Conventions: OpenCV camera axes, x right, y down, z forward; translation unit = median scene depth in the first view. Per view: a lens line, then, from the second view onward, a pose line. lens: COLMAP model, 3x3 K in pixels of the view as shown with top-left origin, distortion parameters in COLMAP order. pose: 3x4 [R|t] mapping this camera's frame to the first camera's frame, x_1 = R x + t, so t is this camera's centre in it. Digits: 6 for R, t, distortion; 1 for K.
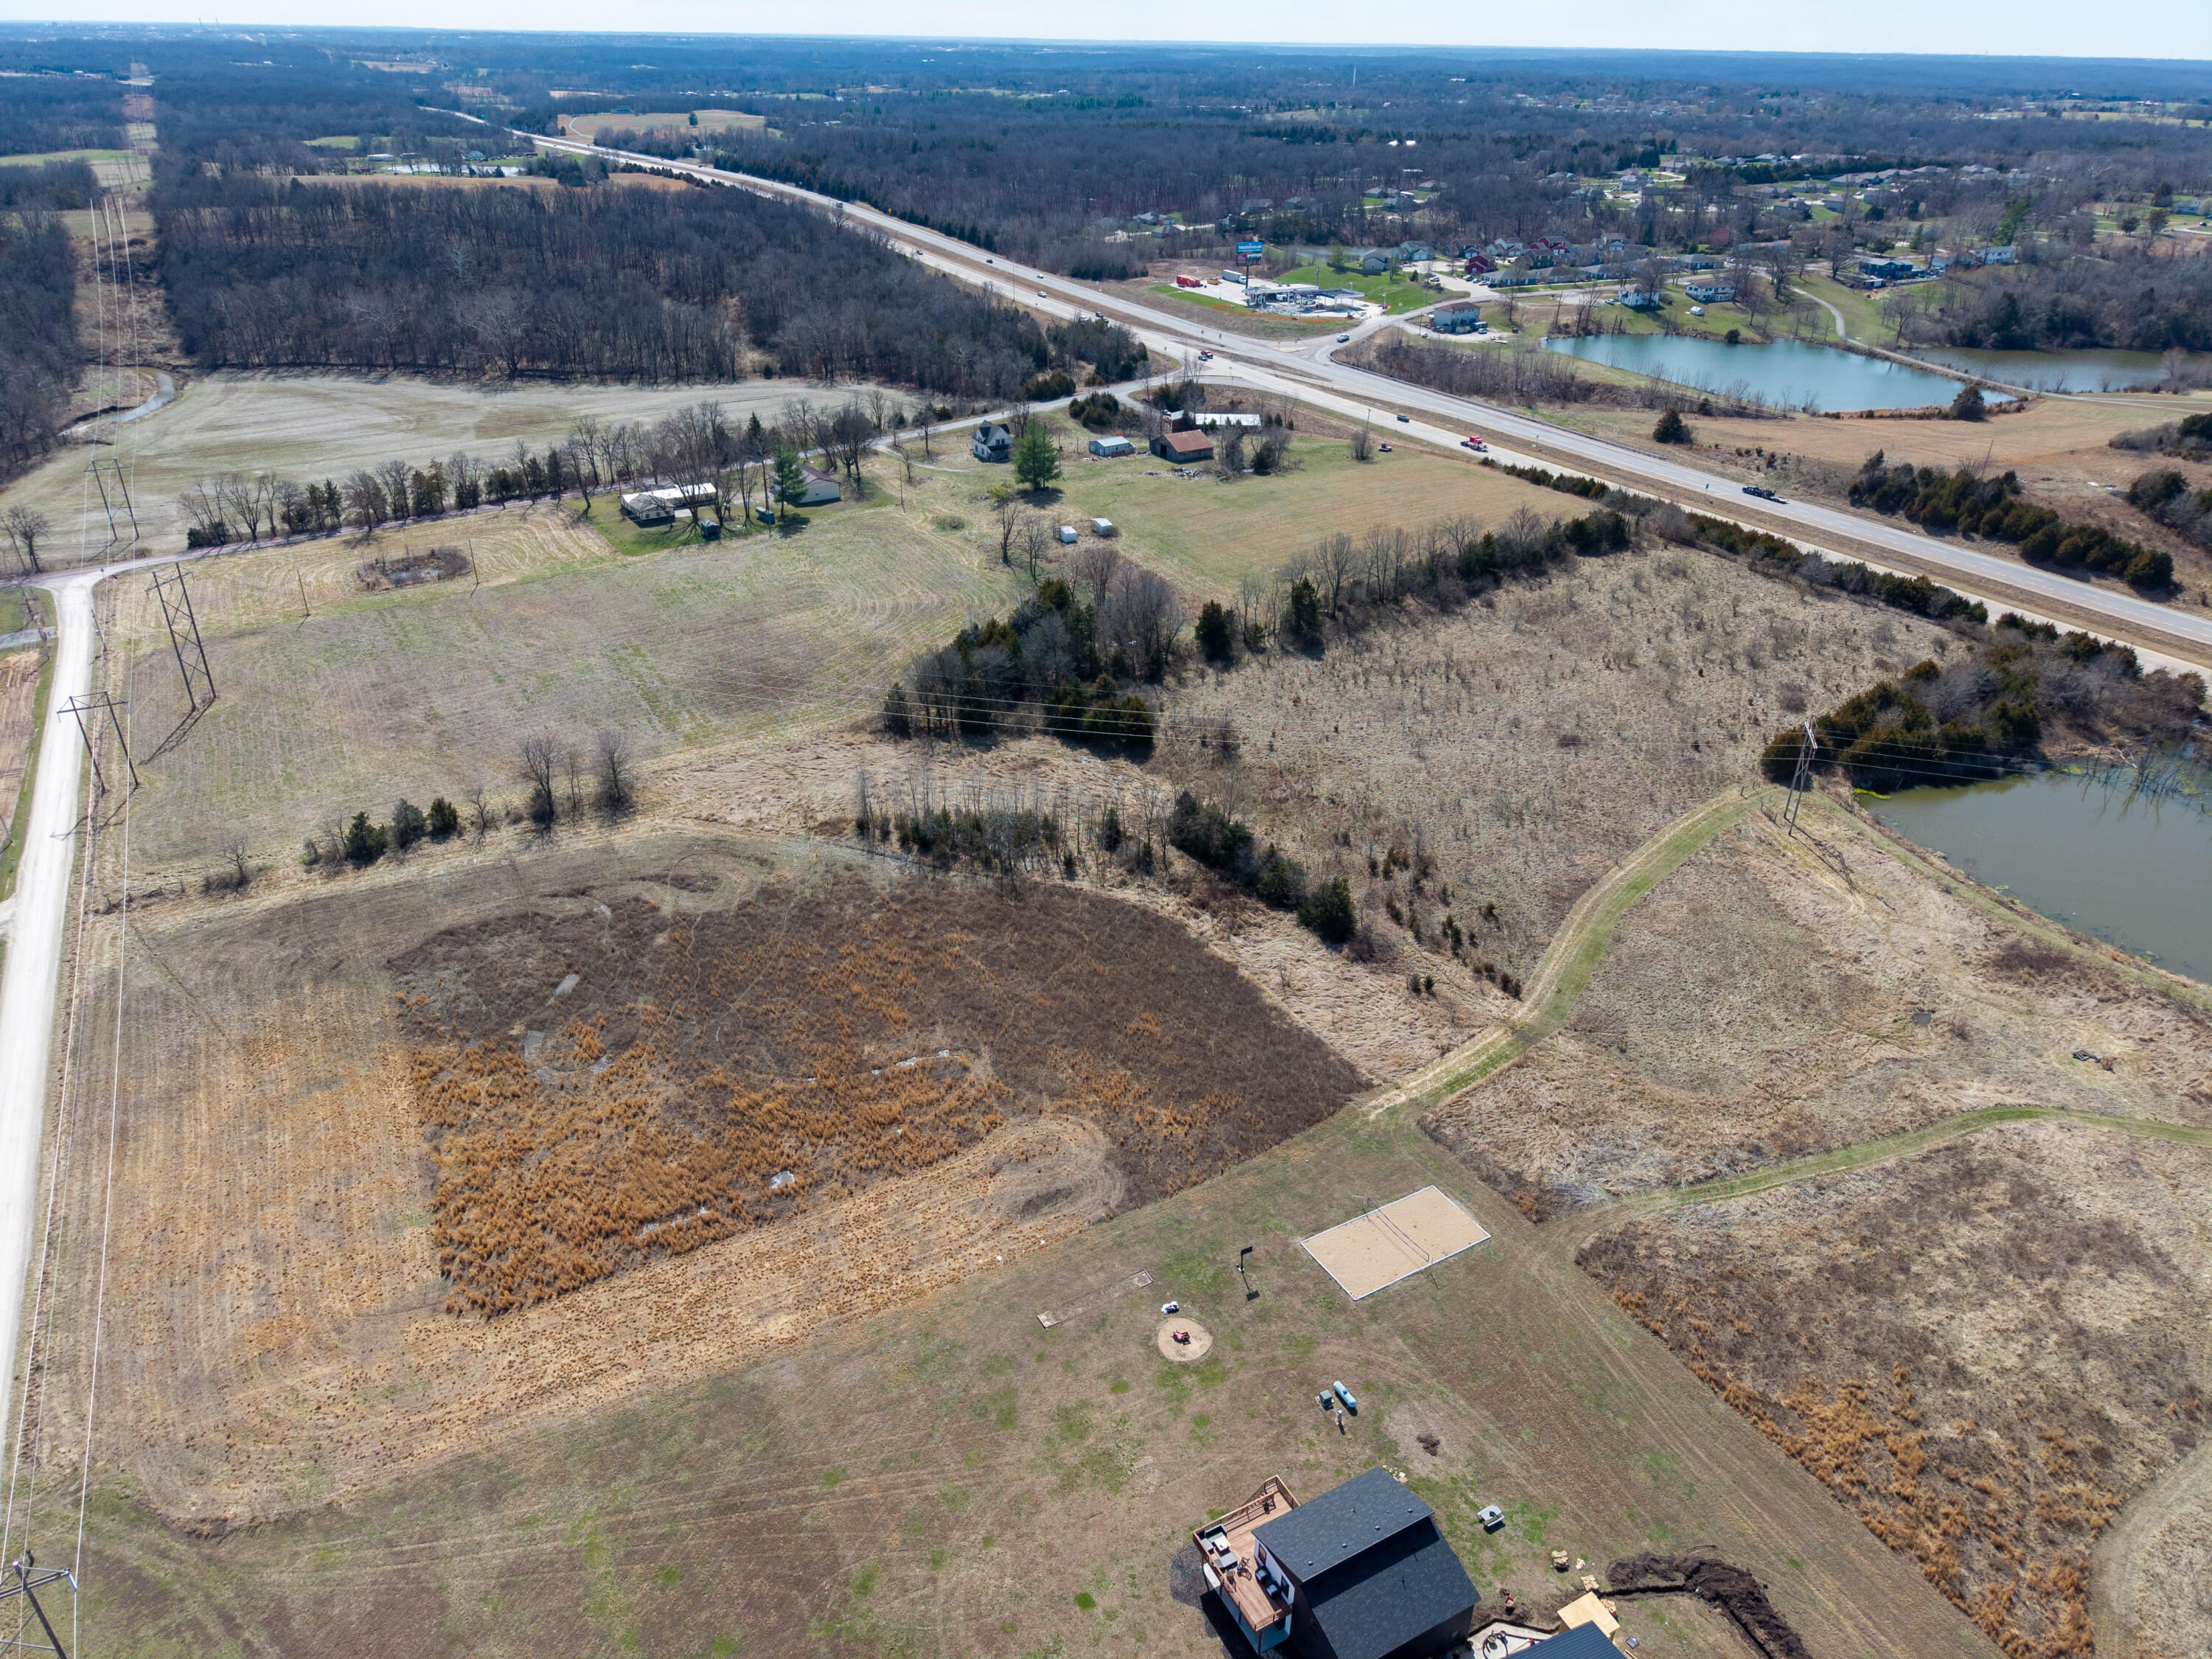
lens RADIAL K [[1477.8, 0, 1106.7], [0, 1477.8, 832.2], [0, 0, 1]] dist [0.022369, -0.019835]
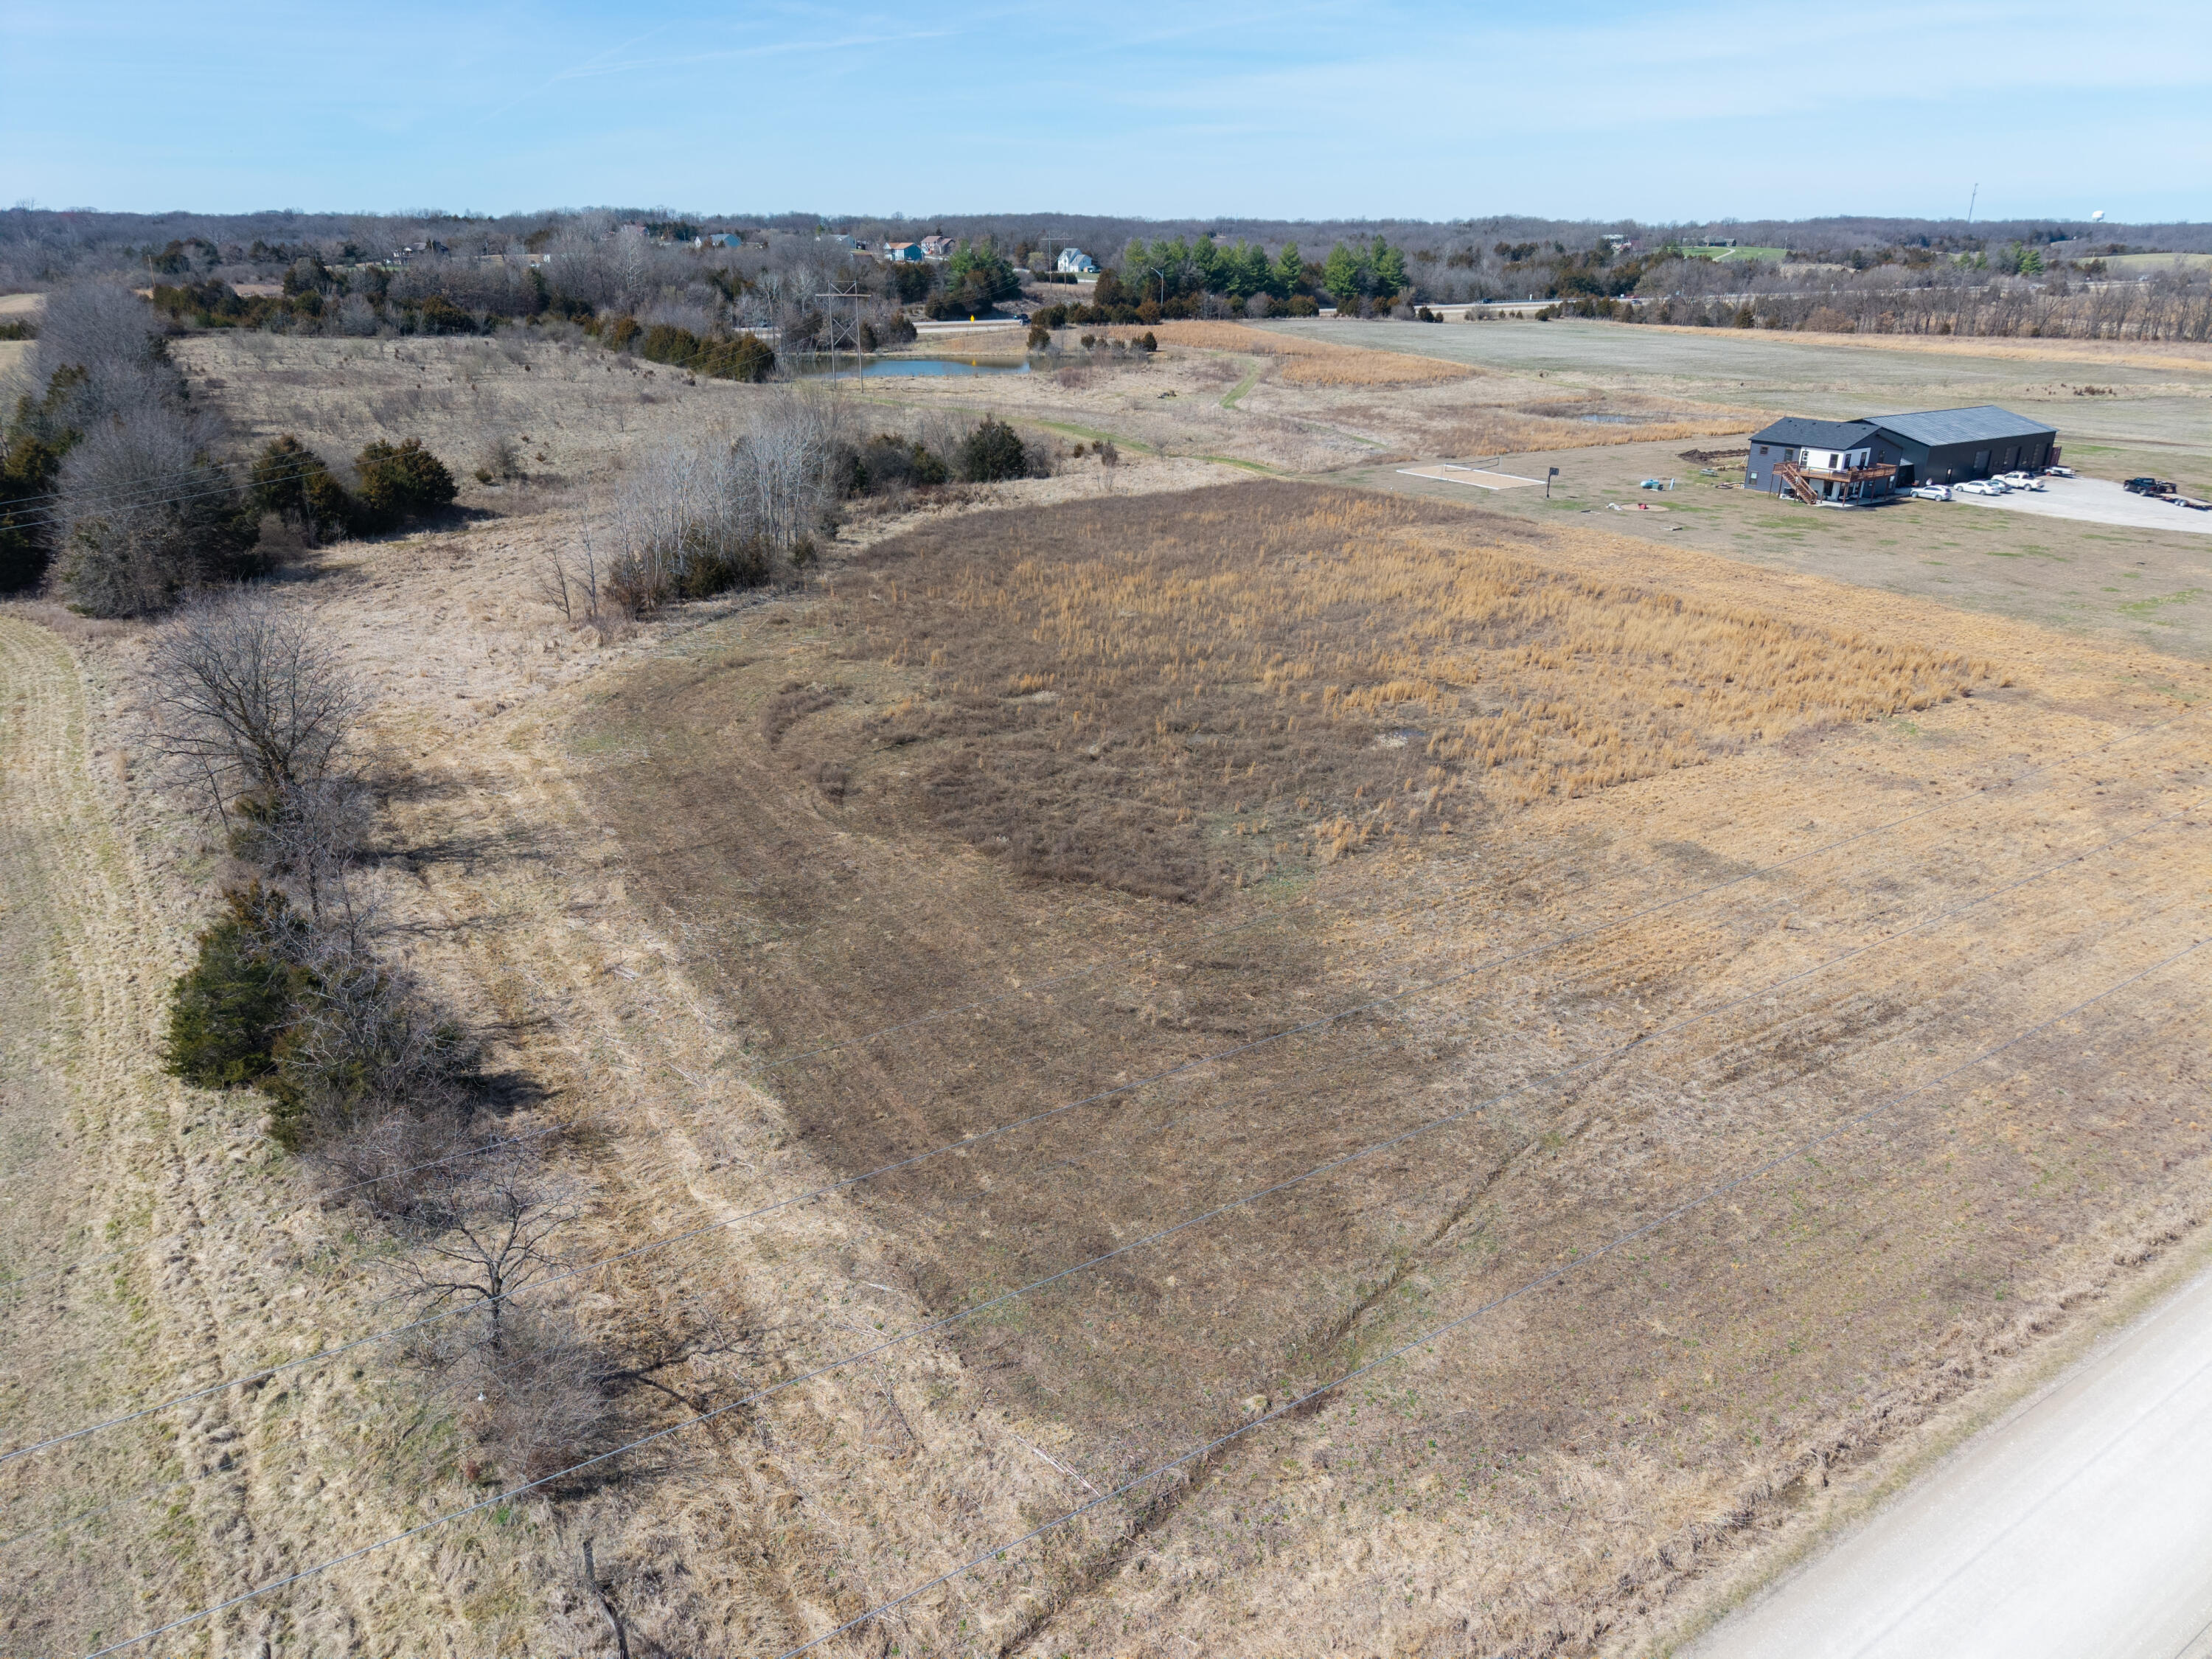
lens RADIAL K [[1465.7, 0, 1101.9], [0, 1465.7, 863.8], [0, 0, 1]] dist [0.024805, -0.026420]
pose [[-0.065652, -0.399391, 0.914427, -0.572612], [0.470808, 0.795587, 0.381288, -0.043900], [-0.879789, 0.455552, 0.135804, 0.695633]]
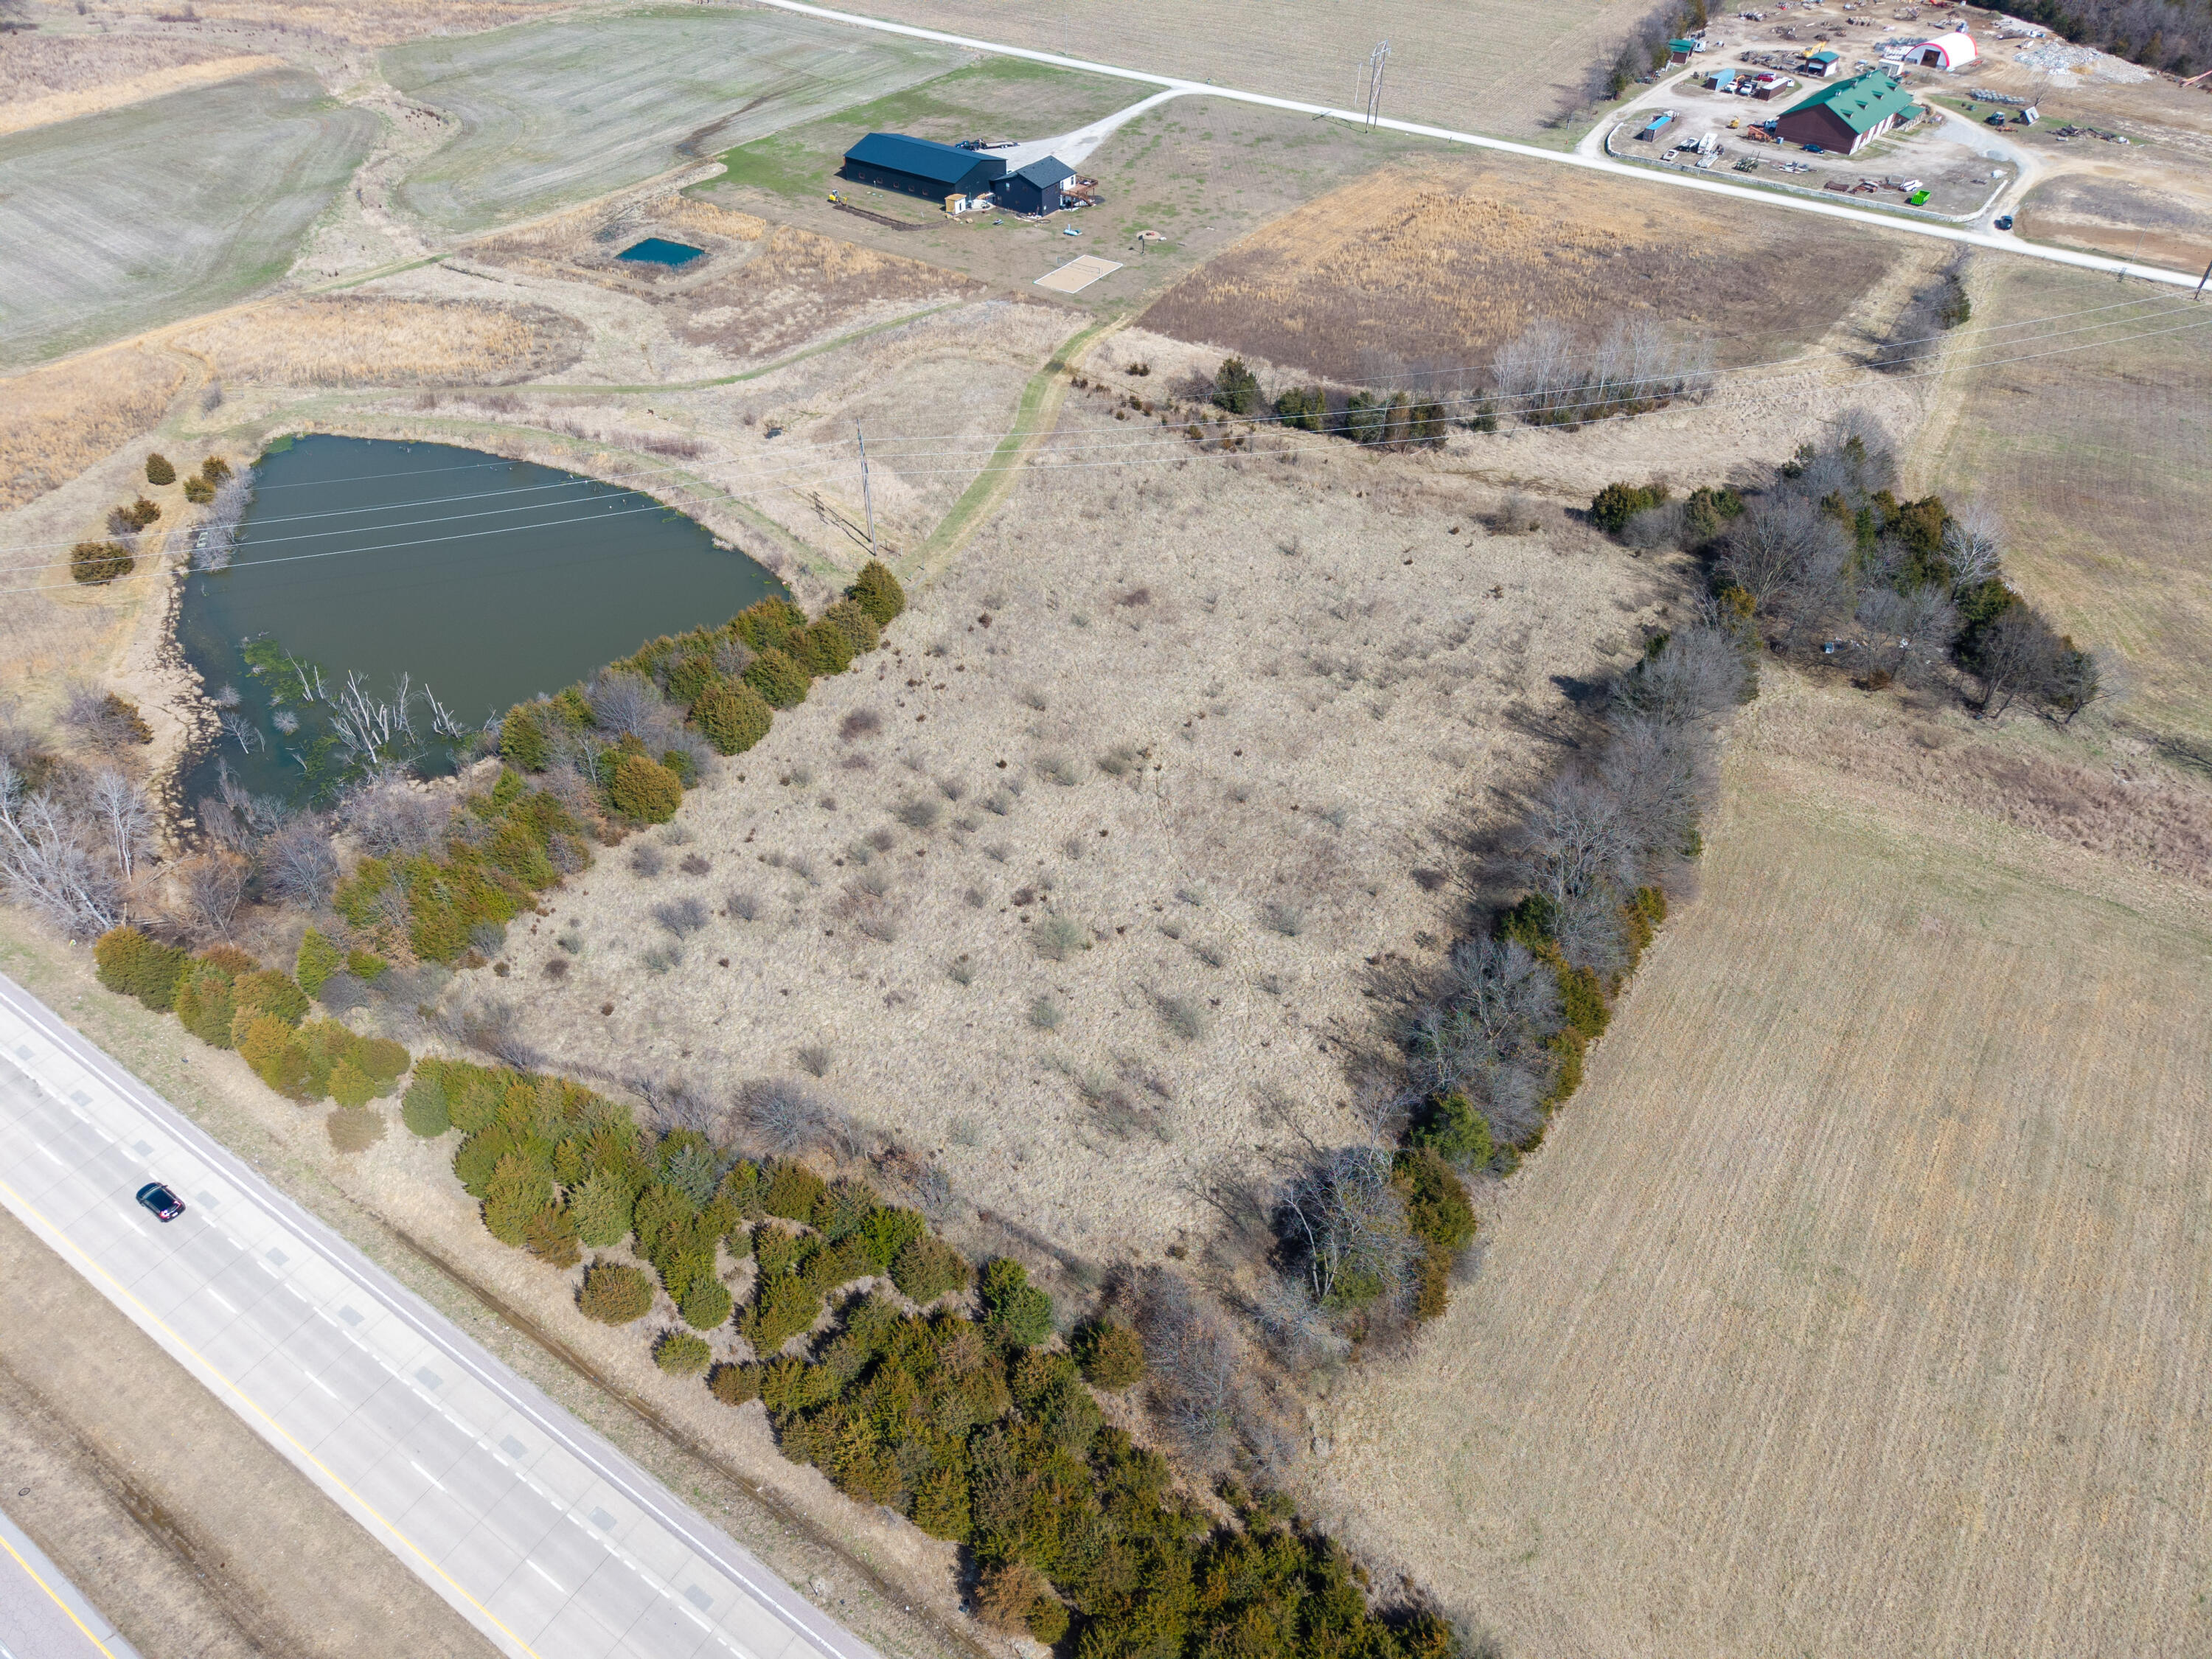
lens RADIAL K [[1497.4, 0, 1108.2], [0, 1497.4, 813.3], [0, 0, 1]] dist [0.020754, -0.019438]
pose [[-0.886358, 0.281830, -0.367344, 0.581657], [-0.242142, 0.394082, 0.886604, -0.633510], [0.394636, 0.874798, -0.281055, 1.189906]]
